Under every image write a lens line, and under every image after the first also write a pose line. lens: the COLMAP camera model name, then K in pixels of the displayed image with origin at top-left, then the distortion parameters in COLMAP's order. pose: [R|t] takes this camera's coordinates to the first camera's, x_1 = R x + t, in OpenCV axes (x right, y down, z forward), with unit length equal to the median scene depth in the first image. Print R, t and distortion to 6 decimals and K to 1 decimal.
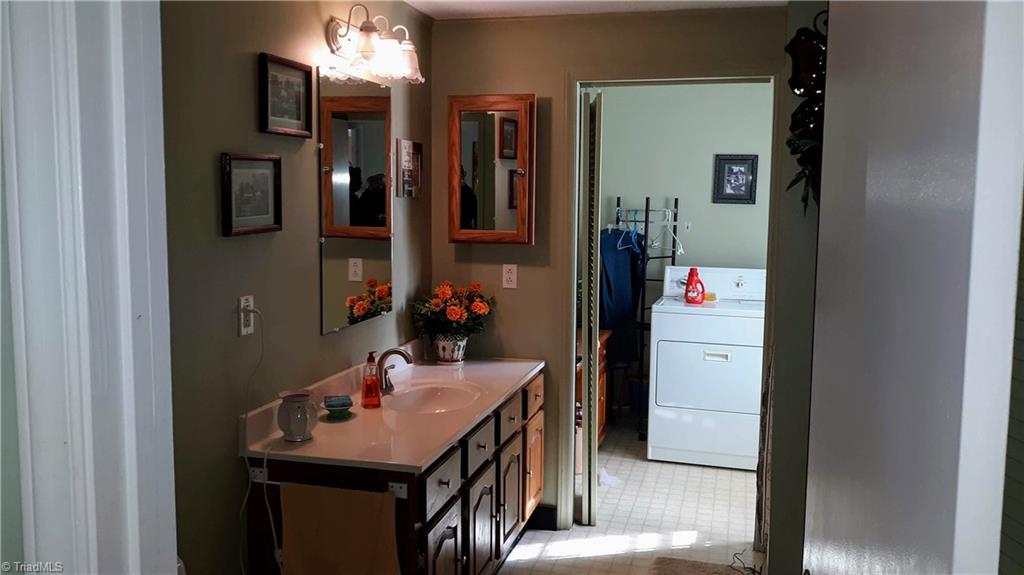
lens RADIAL K [[821.9, 0, 514.4], [0, 821.9, 282.1], [0, 0, 1]] dist [0.030950, -0.005949]
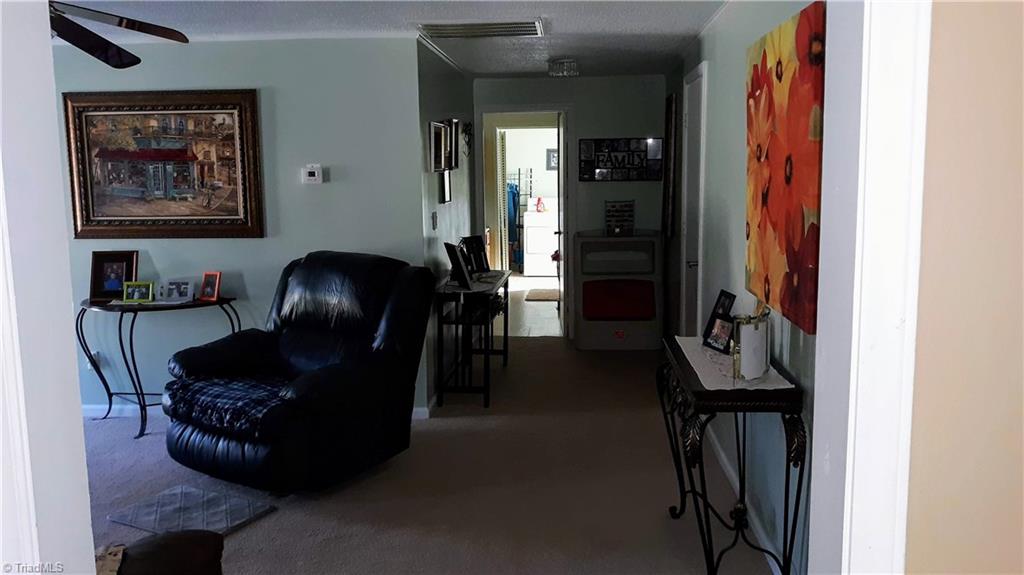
lens RADIAL K [[821.9, 0, 511.7], [0, 821.9, 288.8], [0, 0, 1]] dist [0.030950, -0.005949]
pose [[0.984257, -0.059051, 0.166587, -0.263217], [0.056372, 0.998194, 0.020768, 0.185520], [-0.167512, -0.011050, 0.985808, -1.283224]]
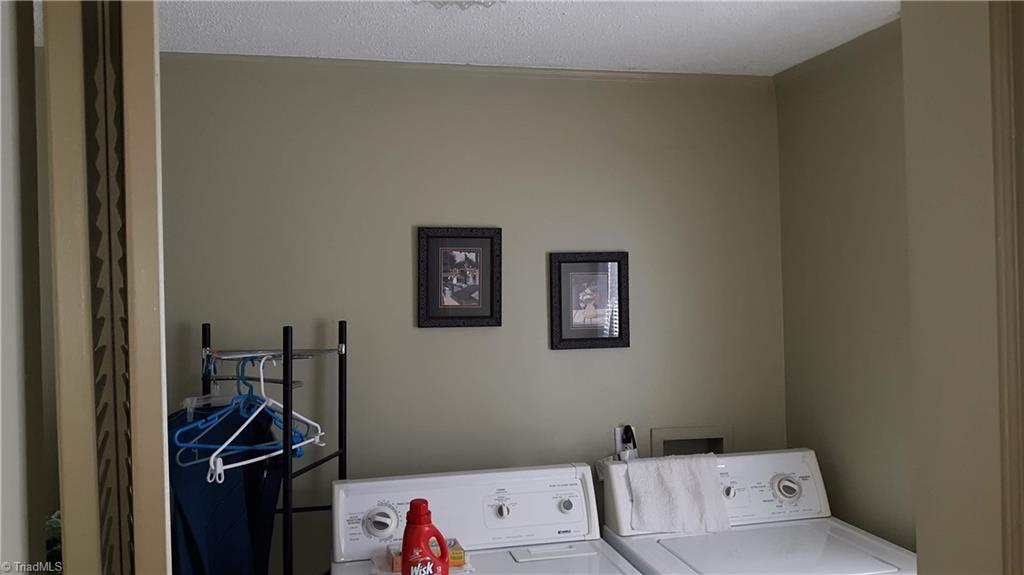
lens RADIAL K [[821.9, 0, 515.6], [0, 821.9, 281.7], [0, 0, 1]] dist [0.030950, -0.005949]
pose [[0.868811, -0.020554, 0.494718, 0.058625], [0.074255, 0.993248, -0.089138, -0.079033], [-0.489545, 0.114179, 0.864470, 0.583726]]
